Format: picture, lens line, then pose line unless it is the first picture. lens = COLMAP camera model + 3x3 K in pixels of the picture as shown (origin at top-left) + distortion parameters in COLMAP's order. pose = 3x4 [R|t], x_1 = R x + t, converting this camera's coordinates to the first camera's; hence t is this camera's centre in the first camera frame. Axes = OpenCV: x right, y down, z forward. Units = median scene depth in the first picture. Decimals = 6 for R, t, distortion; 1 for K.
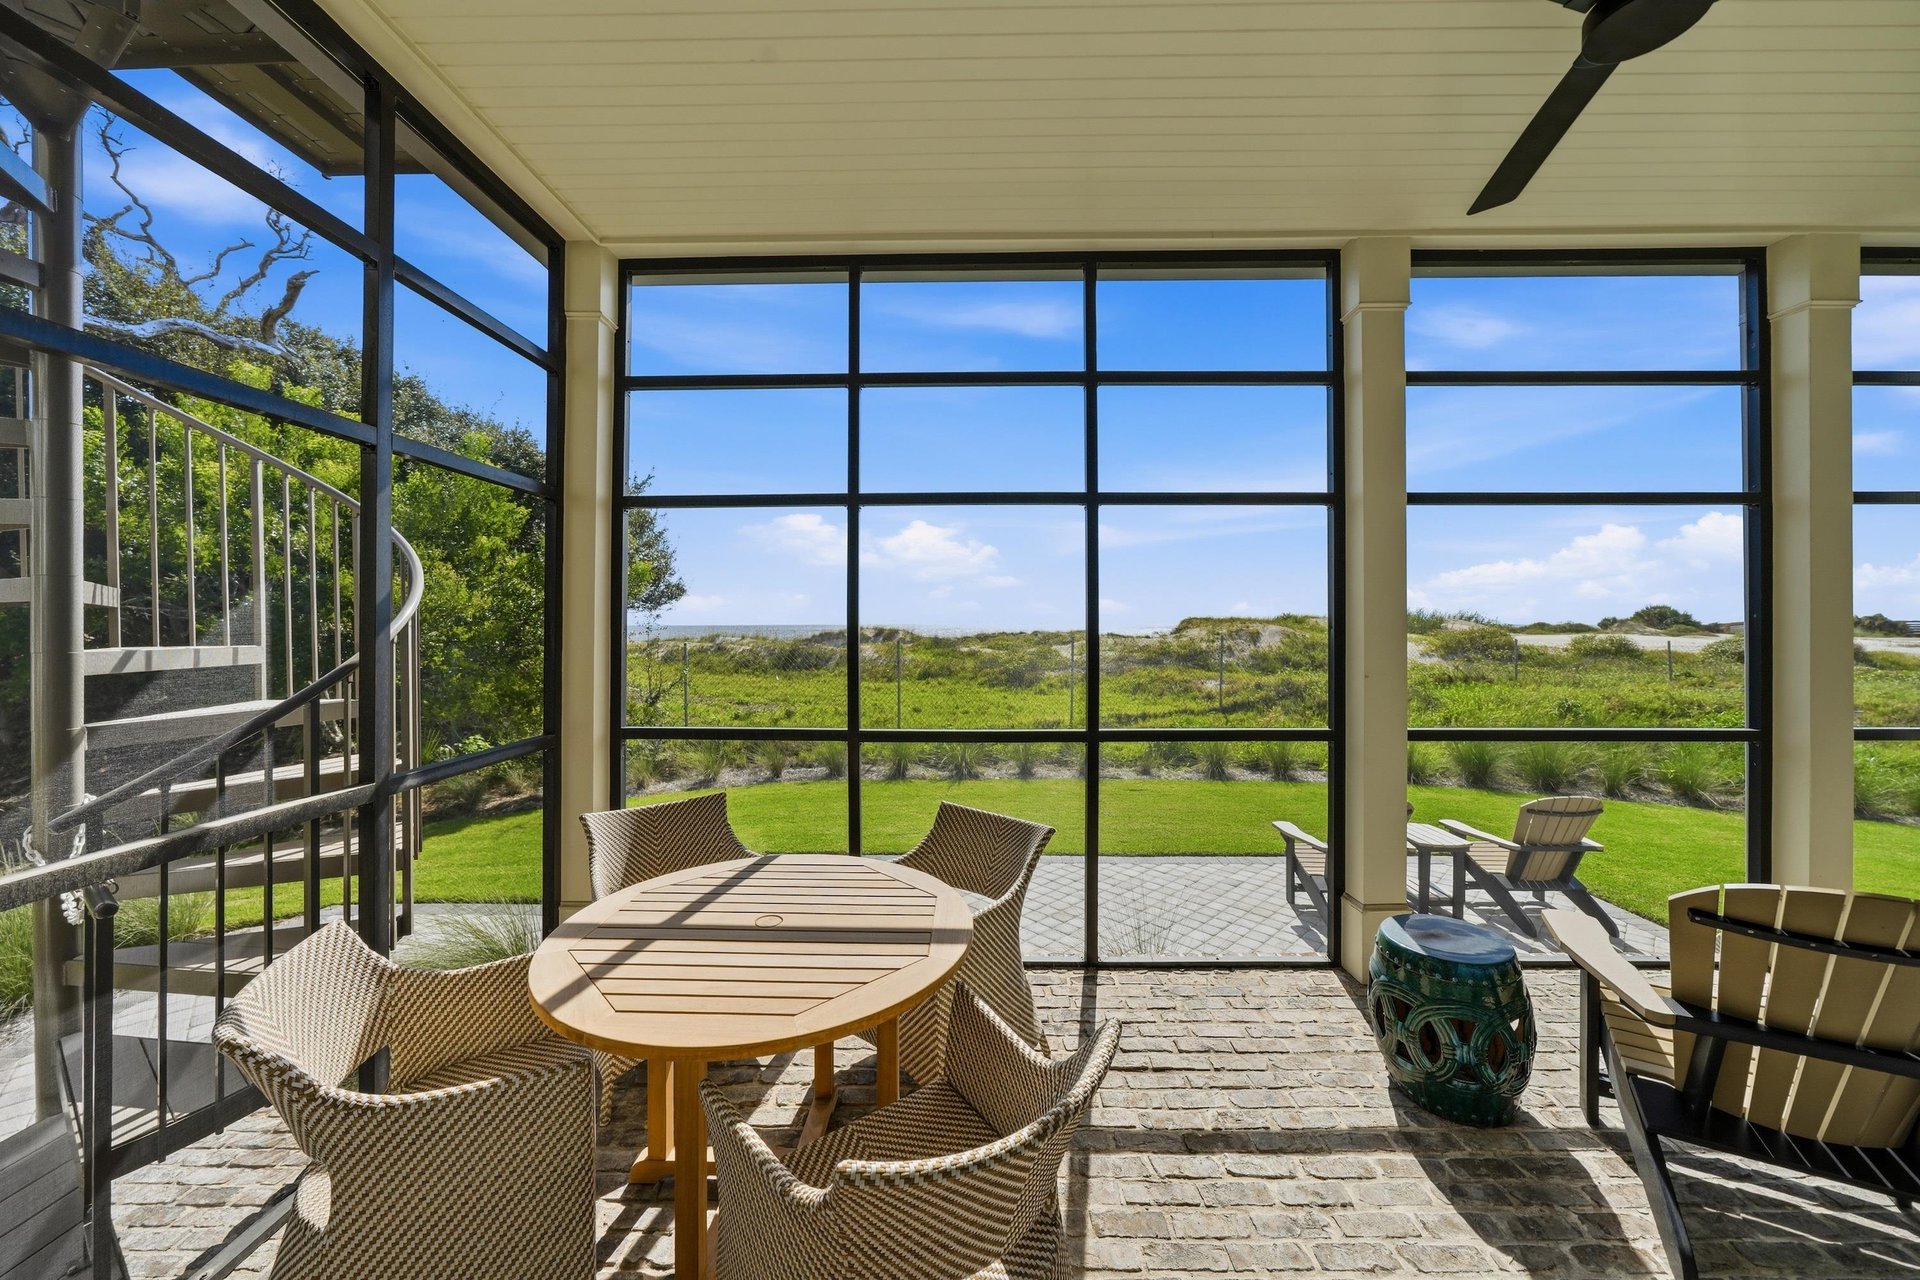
lens RADIAL K [[675.6, 0, 956.5], [0, 675.6, 624.3], [0, 0, 1]] dist [-0.006071, 0.000071]
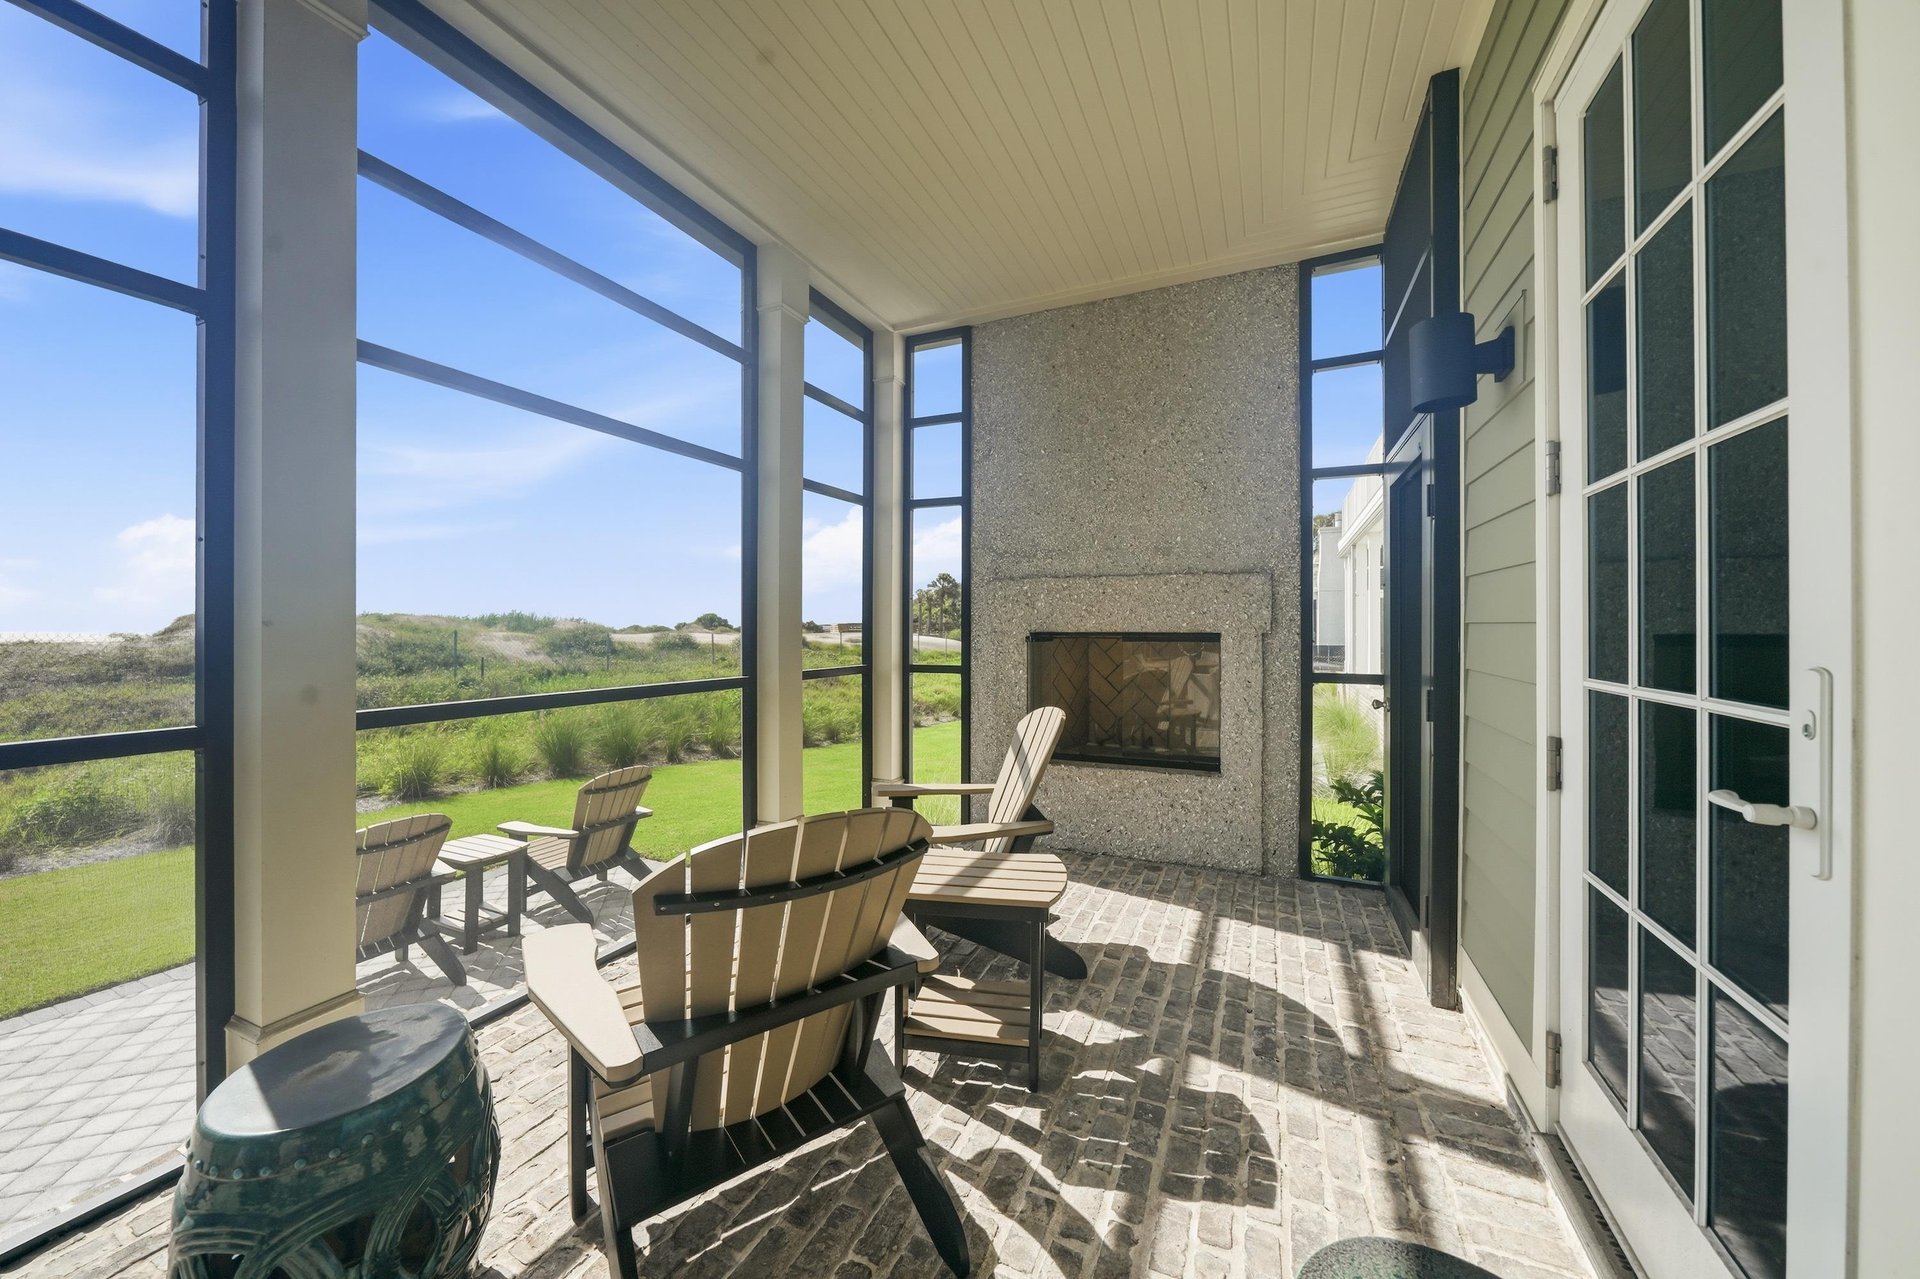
lens RADIAL K [[675.6, 0, 962.2], [0, 675.6, 629.0], [0, 0, 1]] dist [-0.006071, 0.000071]
pose [[0.396454, 0.002679, 0.918051, 0.187185], [-0.002900, 0.999994, -0.001666, 0.048035], [-0.918050, -0.002002, 0.396459, 0.140449]]
